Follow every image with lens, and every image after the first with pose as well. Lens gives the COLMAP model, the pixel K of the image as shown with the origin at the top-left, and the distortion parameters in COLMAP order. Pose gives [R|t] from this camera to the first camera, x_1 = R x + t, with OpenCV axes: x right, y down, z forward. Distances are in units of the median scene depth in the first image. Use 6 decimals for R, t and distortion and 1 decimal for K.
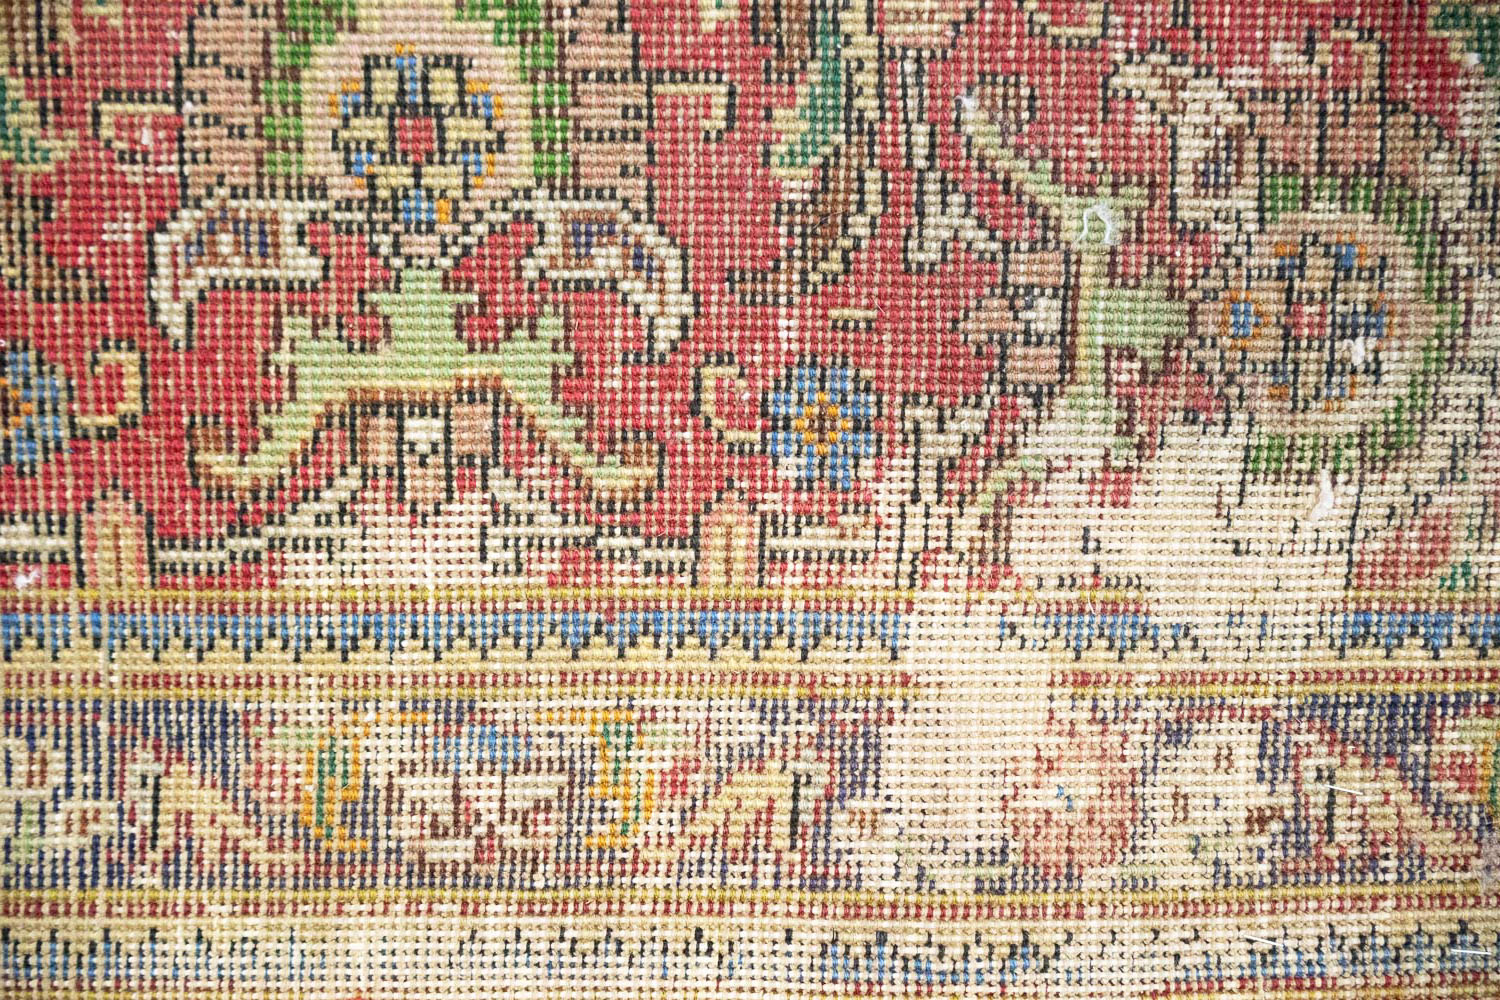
lens RADIAL K [[1255.1, 0, 750.0], [0, 1255.1, 503.8], [0, 0, 1]] dist [0.000847, -0.000378]
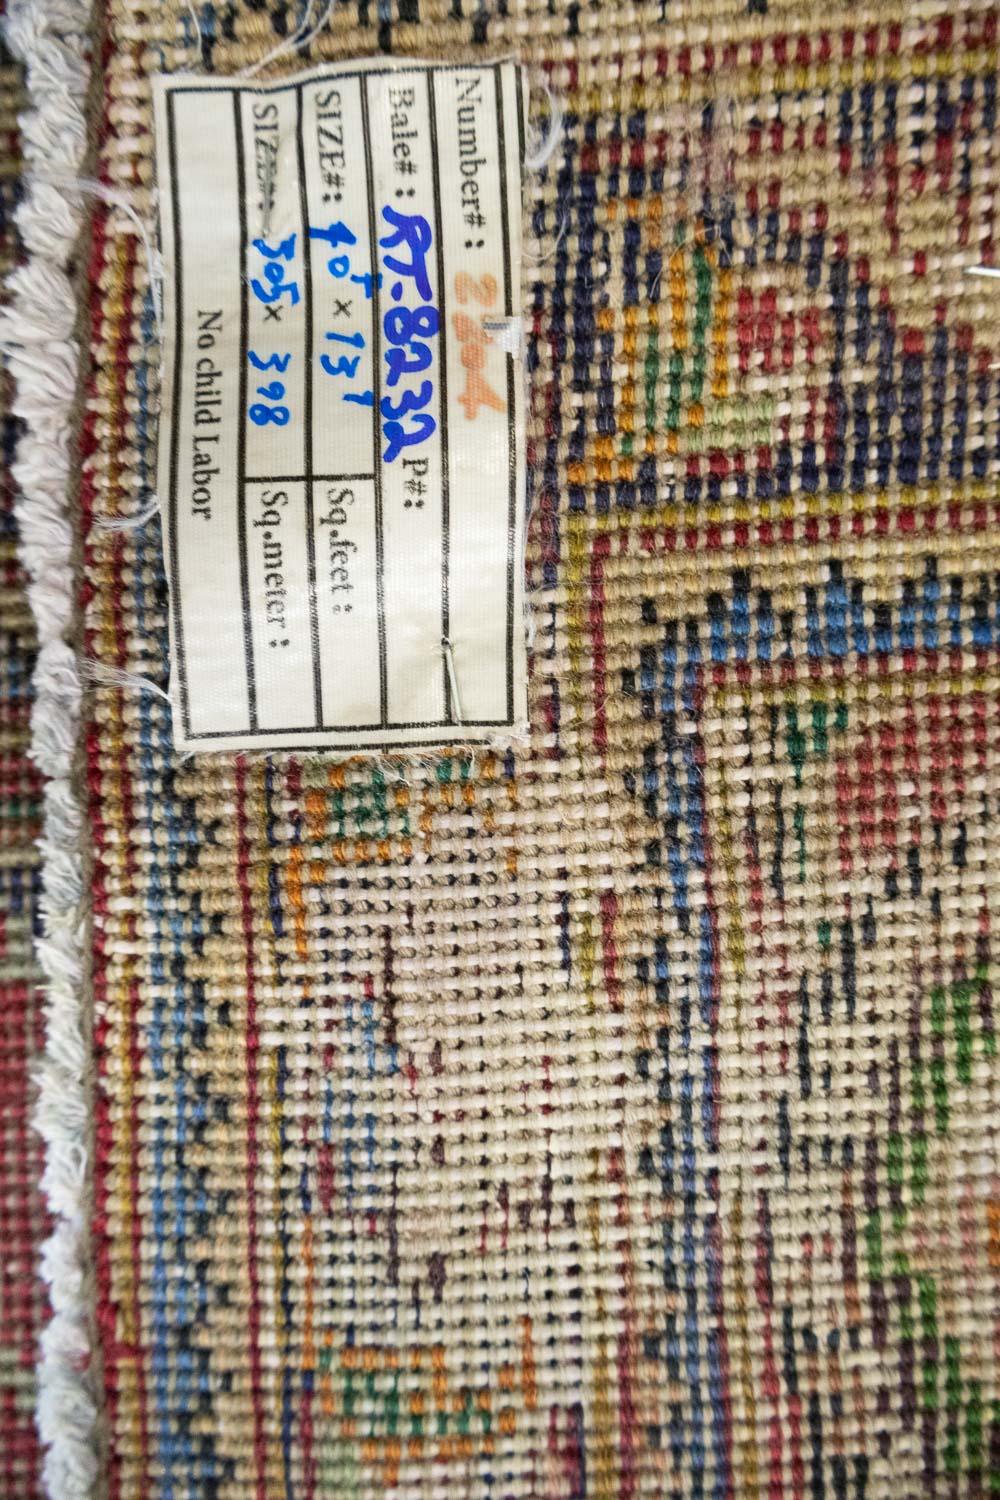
lens RADIAL K [[1255.1, 0, 500.5], [0, 1255.1, 754.0], [0, 0, 1]] dist [0.000847, -0.000378]
pose [[-0.996848, 0.064390, 0.046356, 0.664100], [-0.068056, -0.994271, -0.082417, 0.098968], [0.040784, -0.085312, 0.995519, 0.500979]]
